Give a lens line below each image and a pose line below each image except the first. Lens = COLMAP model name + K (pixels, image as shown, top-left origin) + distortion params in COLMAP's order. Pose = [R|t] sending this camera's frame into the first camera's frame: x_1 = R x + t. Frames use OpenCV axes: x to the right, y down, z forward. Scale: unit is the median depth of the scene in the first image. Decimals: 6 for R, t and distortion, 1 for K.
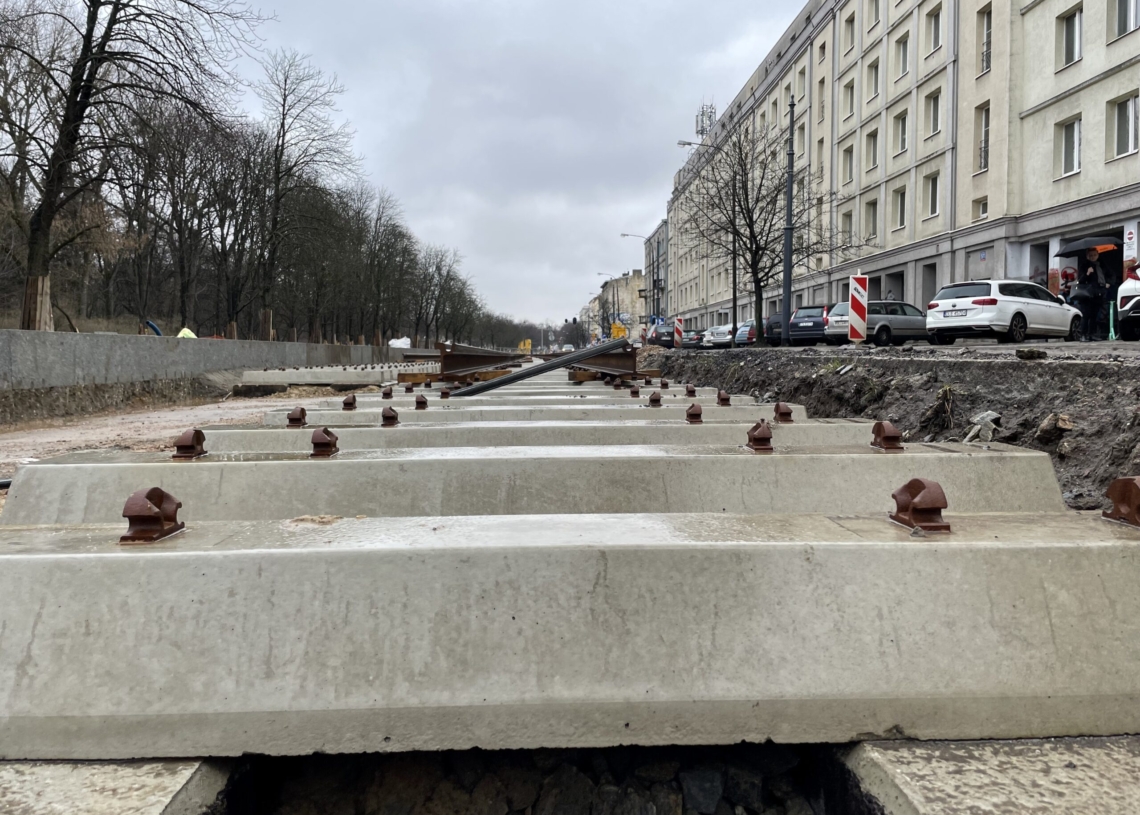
lens RADIAL K [[838.4, 0, 578.5], [0, 838.4, 399.3], [0, 0, 1]] dist [0.048518, -0.070207]
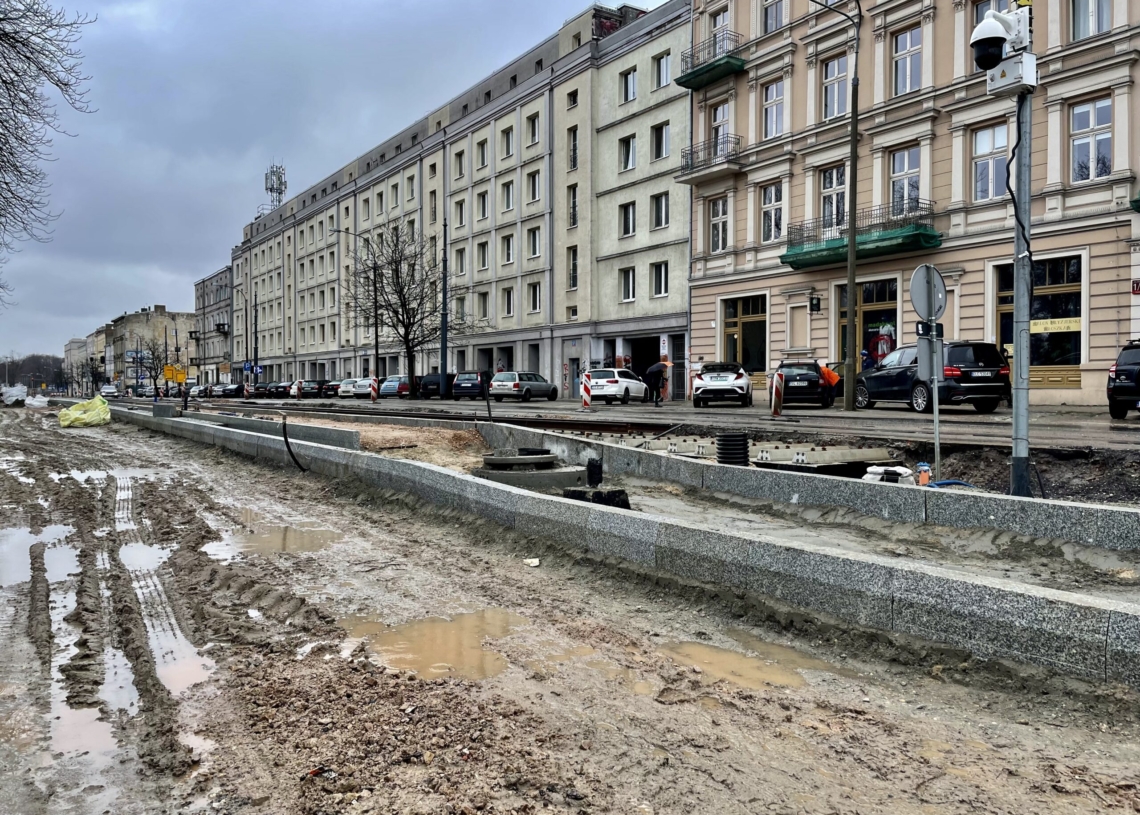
lens RADIAL K [[838.4, 0, 560.1], [0, 838.4, 396.9], [0, 0, 1]] dist [0.048518, -0.070207]
pose [[0.849909, 0.007717, 0.526872, -0.252580], [0.018966, 0.998797, -0.045223, -0.002343], [-0.526587, 0.048428, 0.848740, -0.204681]]
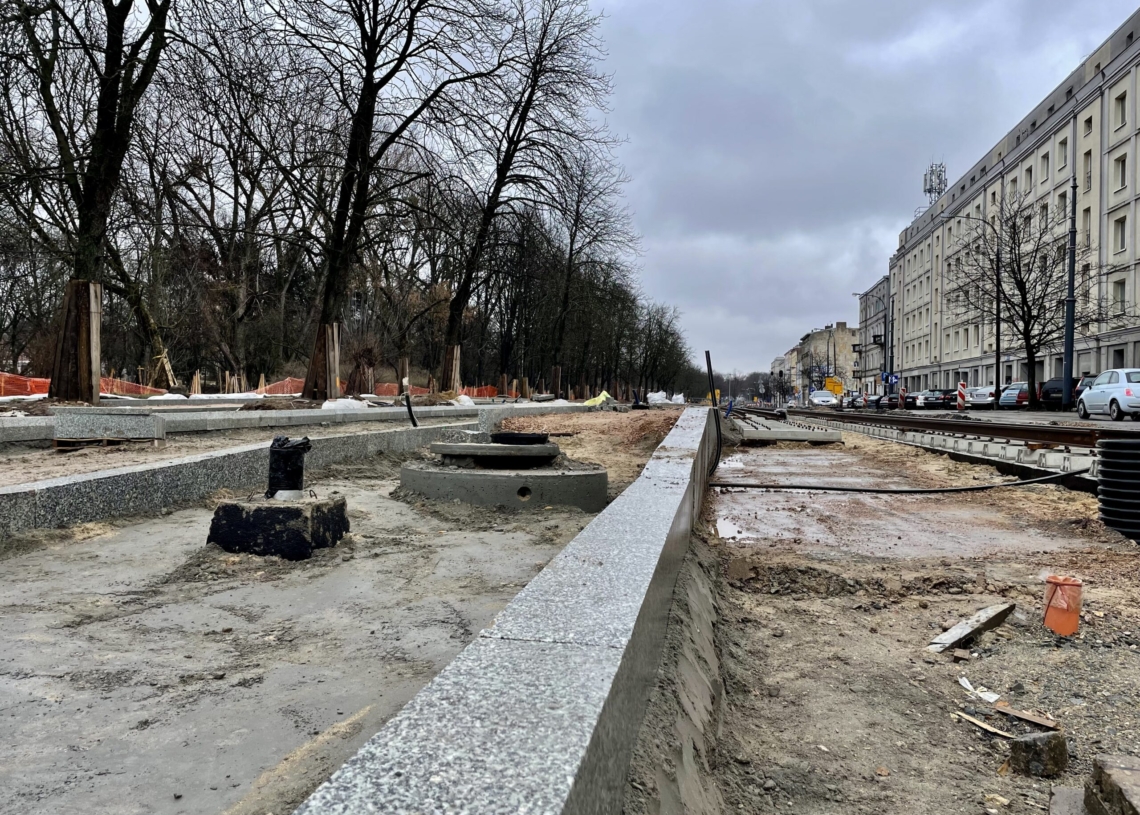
lens RADIAL K [[838.4, 0, 580.3], [0, 838.4, 404.9], [0, 0, 1]] dist [0.048518, -0.070207]
pose [[0.977491, 0.024889, -0.209506, -0.106747], [-0.035542, 0.998251, -0.047237, 0.000751], [0.207964, 0.053620, 0.976666, -0.136450]]
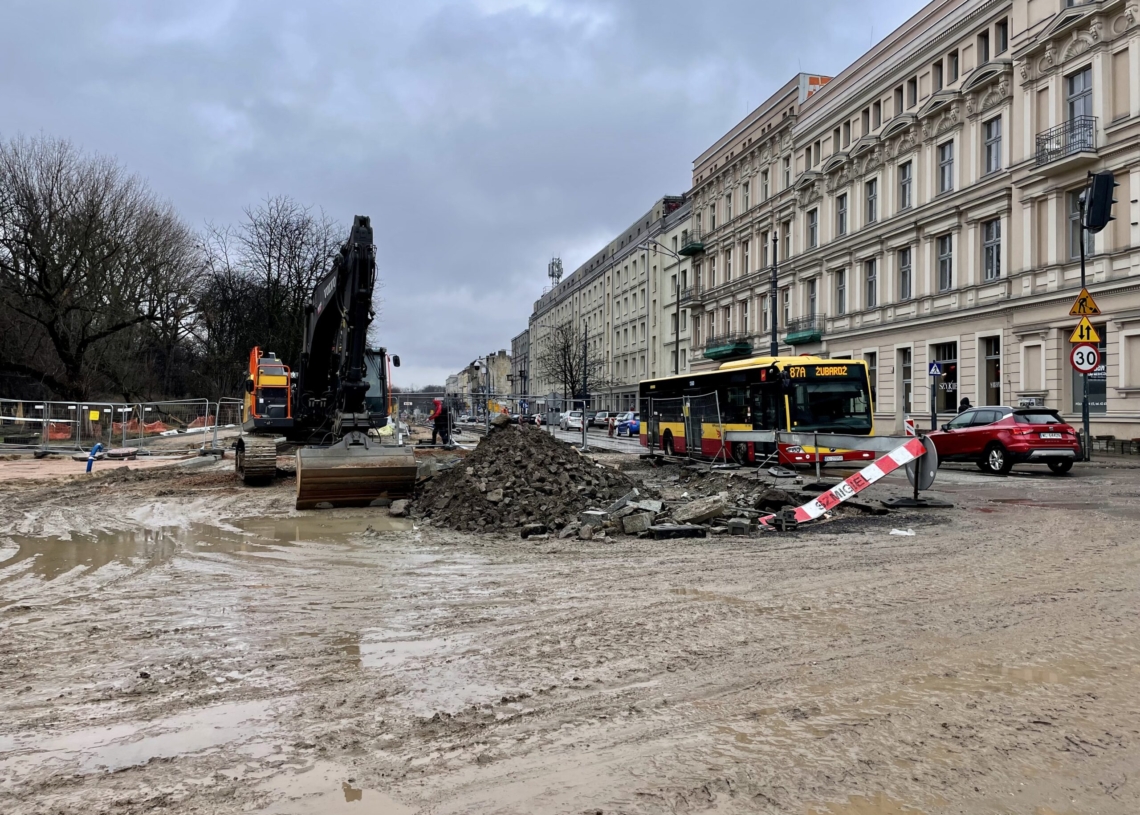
lens RADIAL K [[838.4, 0, 555.3], [0, 838.4, 397.1], [0, 0, 1]] dist [0.048518, -0.070207]
pose [[0.989775, 0.002888, 0.142607, -0.142412], [0.007919, 0.997140, -0.075155, 0.023921], [-0.142416, 0.075516, 0.986922, -1.097445]]
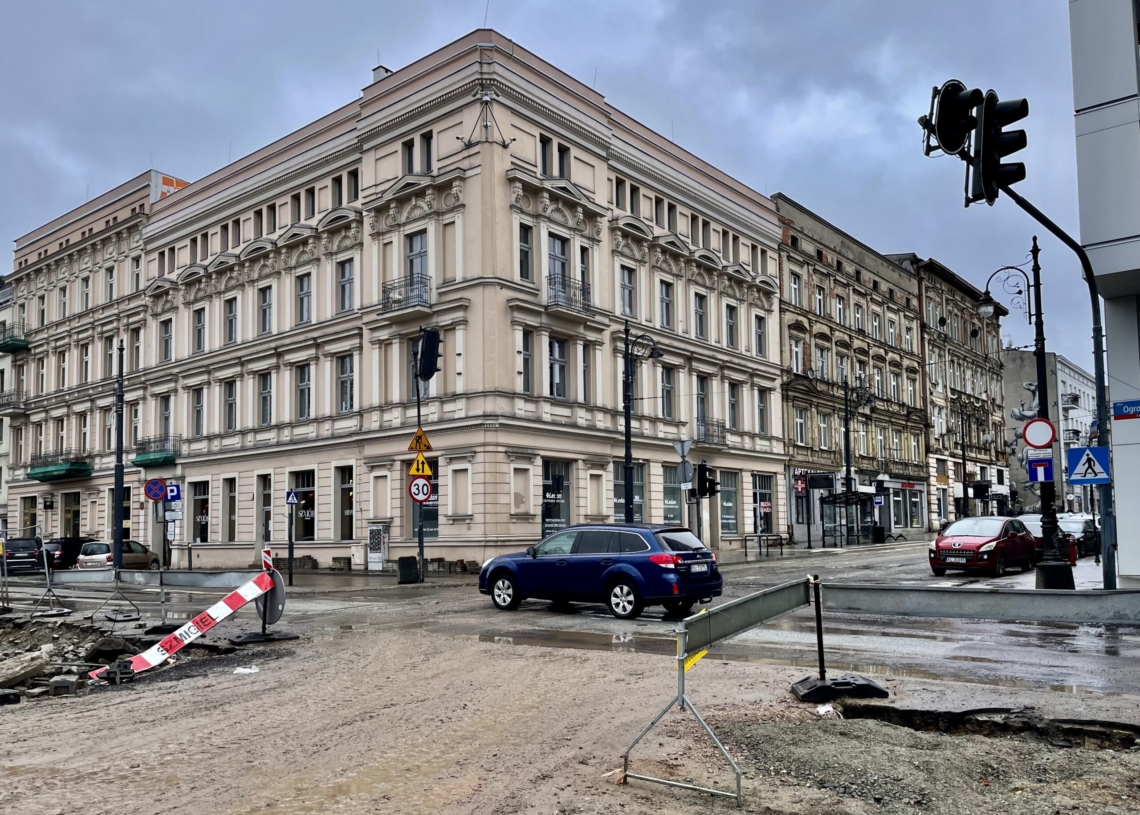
lens RADIAL K [[905.4, 0, 568.4], [0, 905.4, 485.1], [0, 0, 1]] dist [0.043056, -0.033316]
pose [[0.660267, 0.025817, 0.750587, -0.151574], [0.059591, 0.994457, -0.086626, 0.016043], [-0.748663, 0.101924, 0.655069, -1.141337]]
